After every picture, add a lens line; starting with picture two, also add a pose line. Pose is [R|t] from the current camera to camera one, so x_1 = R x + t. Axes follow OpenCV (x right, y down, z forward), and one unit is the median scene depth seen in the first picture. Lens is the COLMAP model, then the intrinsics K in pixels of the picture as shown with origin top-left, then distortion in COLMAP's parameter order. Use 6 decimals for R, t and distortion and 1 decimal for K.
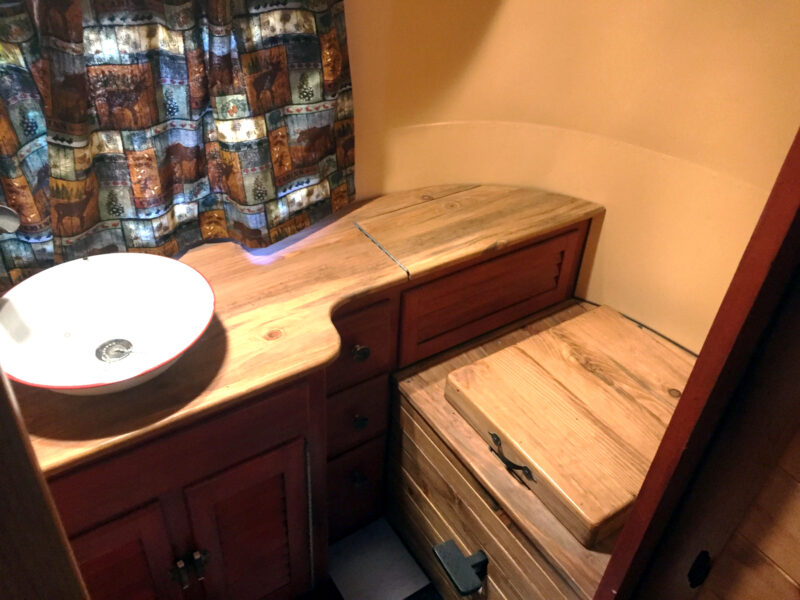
lens RADIAL K [[674.6, 0, 400.0], [0, 674.6, 300.0], [0, 0, 1]] dist [0.005936, -0.001141]
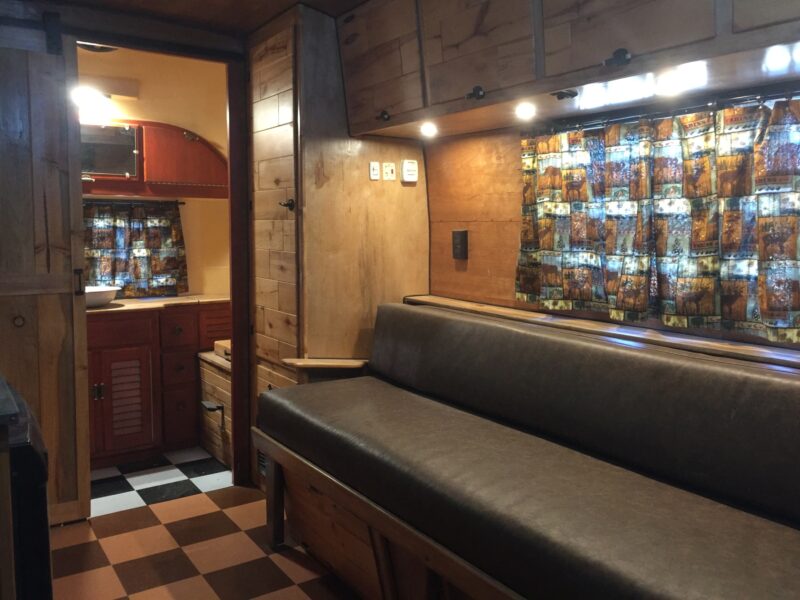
lens RADIAL K [[674.6, 0, 400.0], [0, 674.6, 300.0], [0, 0, 1]] dist [0.005936, -0.001141]
pose [[0.998329, -0.053248, 0.022431, 0.842663], [0.057134, 0.851880, -0.520611, 1.570826], [0.008613, 0.521022, 0.853500, -1.458594]]
